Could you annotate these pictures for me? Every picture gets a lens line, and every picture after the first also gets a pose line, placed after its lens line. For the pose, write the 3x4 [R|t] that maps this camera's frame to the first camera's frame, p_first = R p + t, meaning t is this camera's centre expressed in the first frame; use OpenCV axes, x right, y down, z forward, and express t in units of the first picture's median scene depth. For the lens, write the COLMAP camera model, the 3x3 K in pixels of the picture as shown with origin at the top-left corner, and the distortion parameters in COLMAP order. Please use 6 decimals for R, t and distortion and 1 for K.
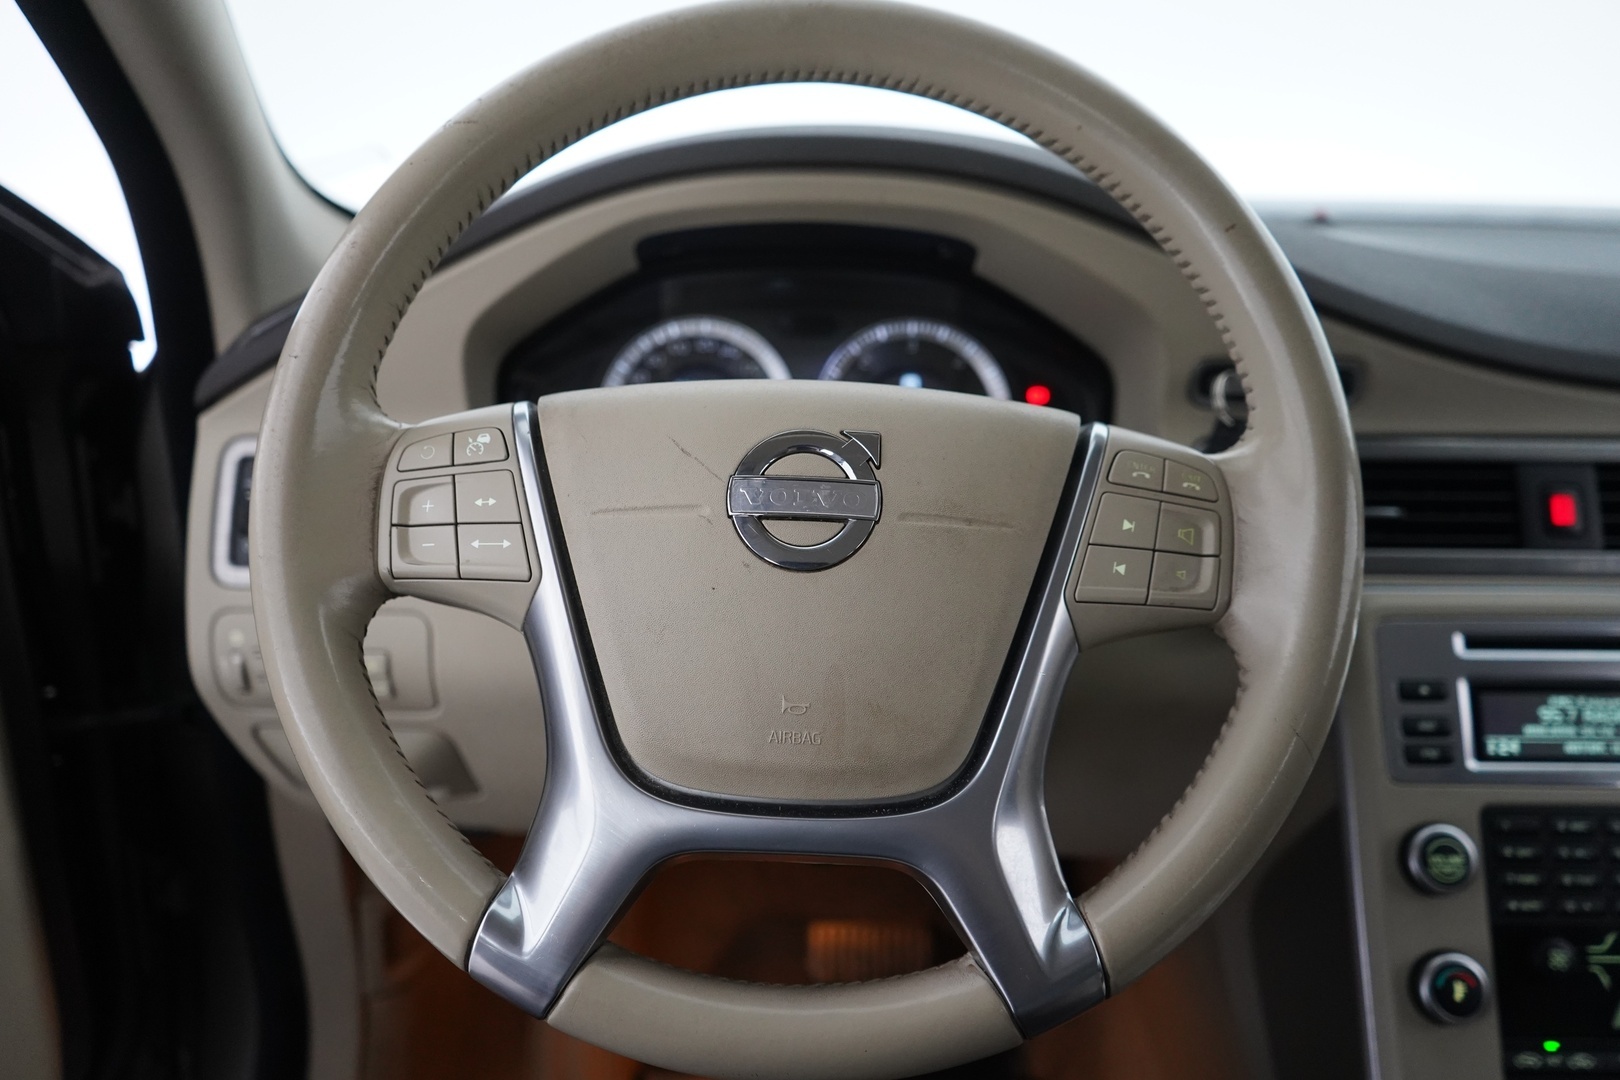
lens RADIAL K [[1305.0, 0, 810.0], [0, 1305.0, 540.0], [0, 0, 1]] dist [-0.006585, 0.008412]
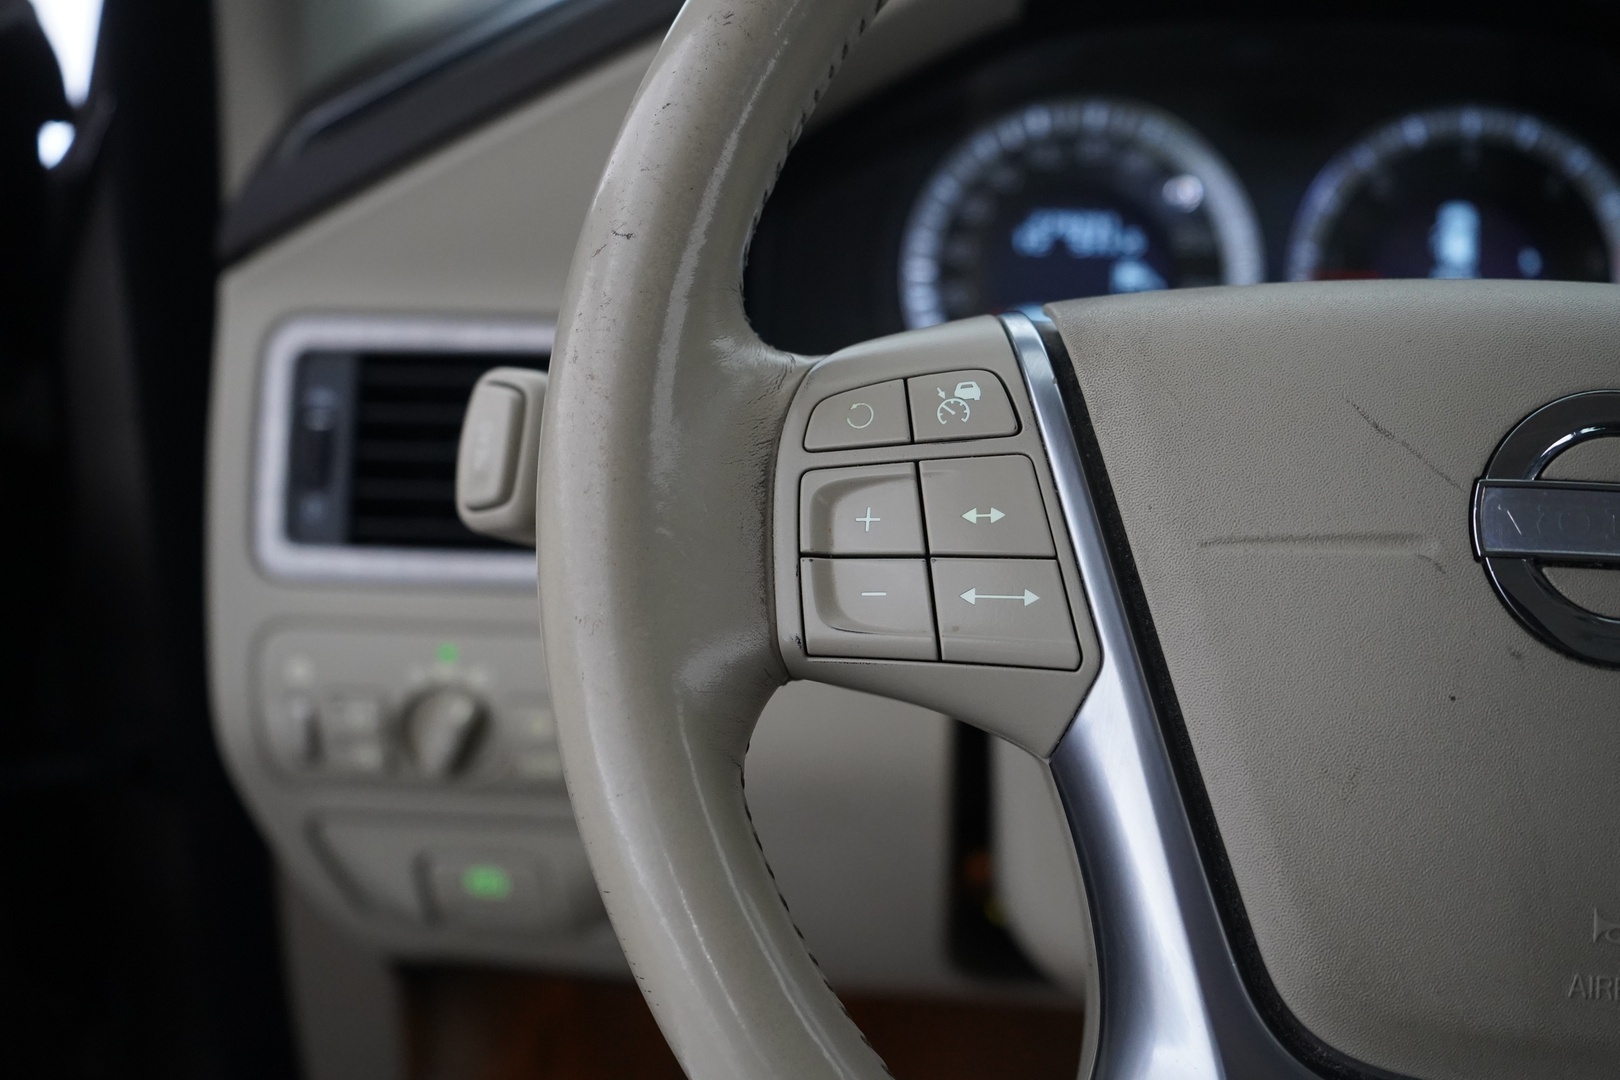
lens RADIAL K [[2130.4, 0, 810.0], [0, 2130.4, 540.0], [0, 0, 1]] dist [-0.009142, 0.005817]
pose [[0.999152, 0.015622, -0.038104, -0.279668], [-0.012927, 0.997465, 0.069976, -0.077021], [0.039101, -0.069424, 0.996821, 0.132453]]
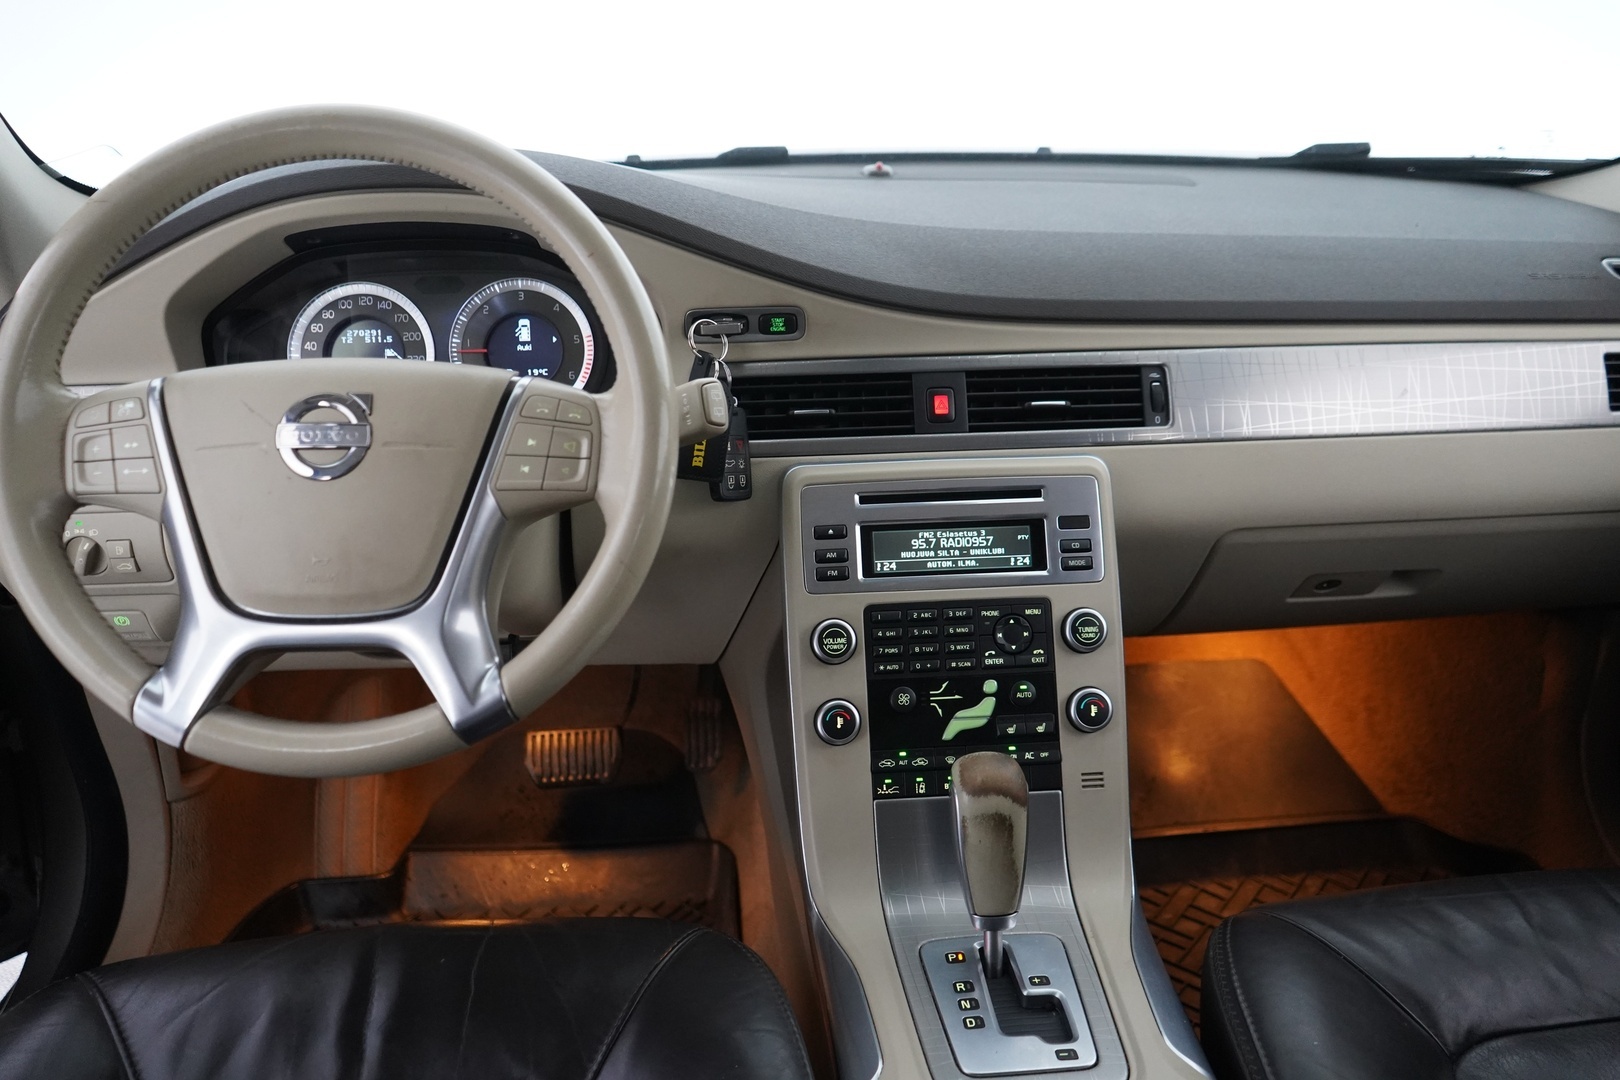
lens RADIAL K [[1305.0, 0, 810.0], [0, 1305.0, 540.0], [0, 0, 1]] dist [-0.006585, 0.008412]
pose [[0.996441, -0.049176, 0.068461, 0.463741], [0.041874, 0.993665, 0.104292, -0.044662], [-0.073156, -0.101054, 0.992188, -0.663480]]
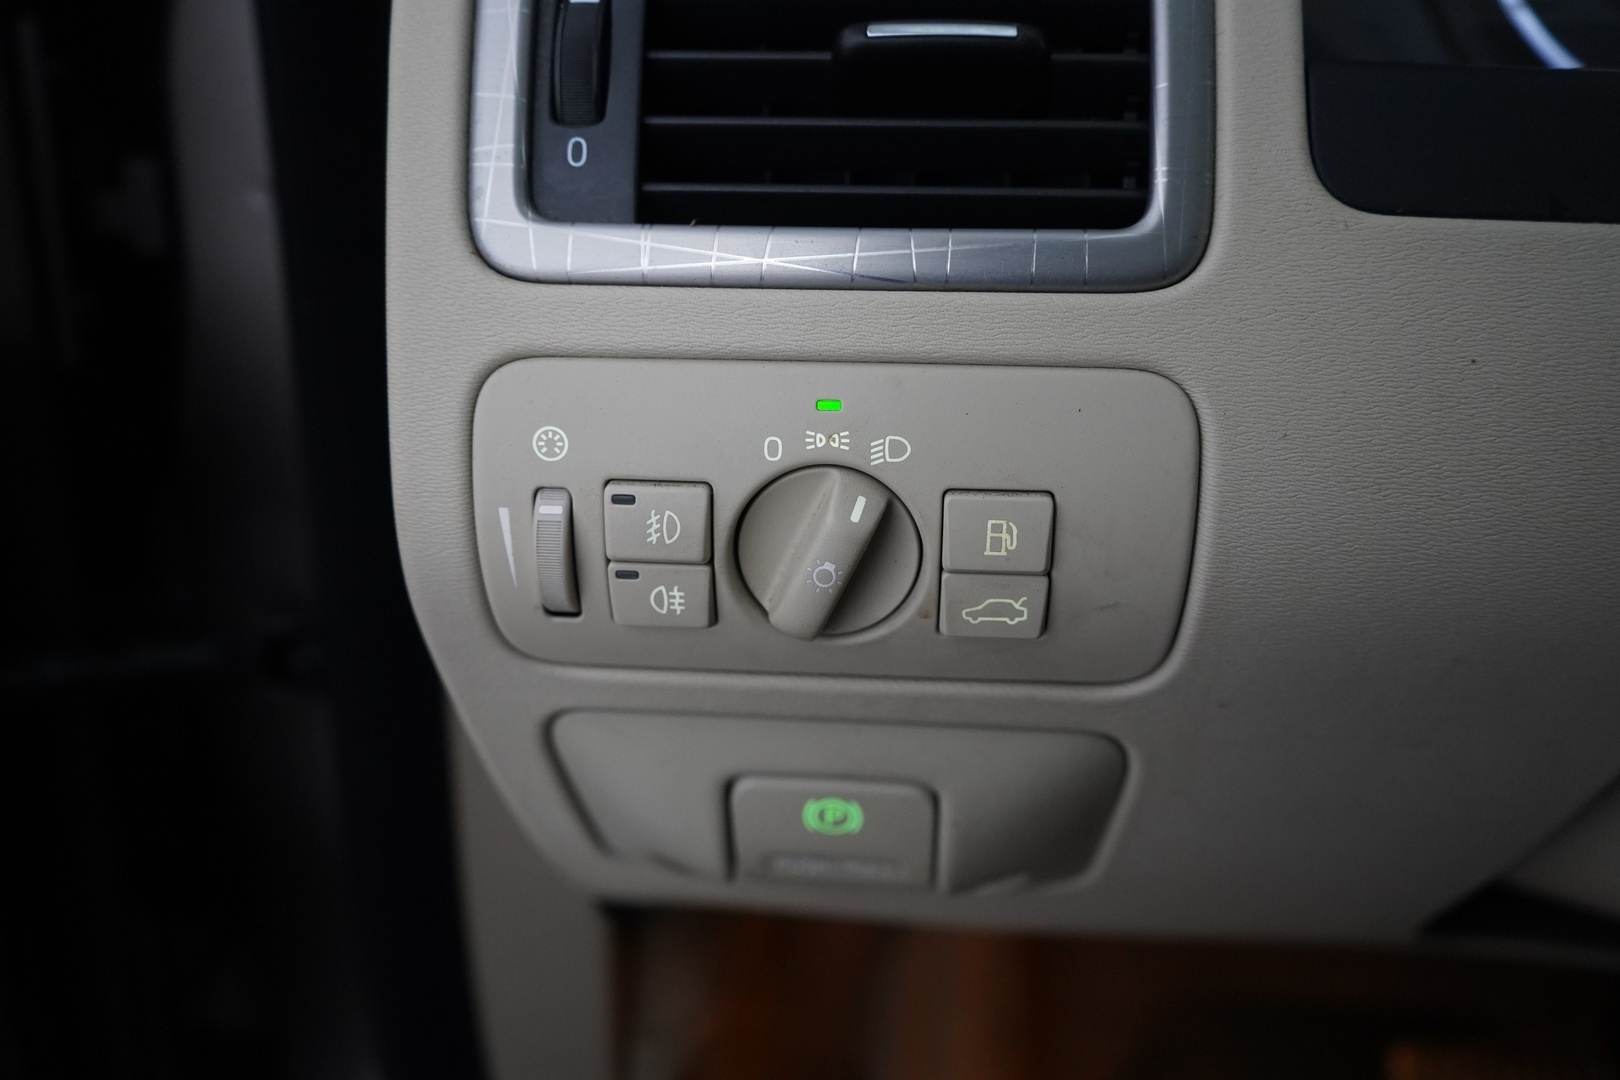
lens RADIAL K [[1353.0, 0, 810.0], [0, 1353.0, 540.0], [0, 0, 1]] dist [0.000220, -0.000972]
pose [[0.999745, 0.011522, 0.019418, -0.585377], [-0.012772, 0.997768, 0.065536, 0.114367], [-0.018620, -0.065767, 0.997661, 1.024353]]
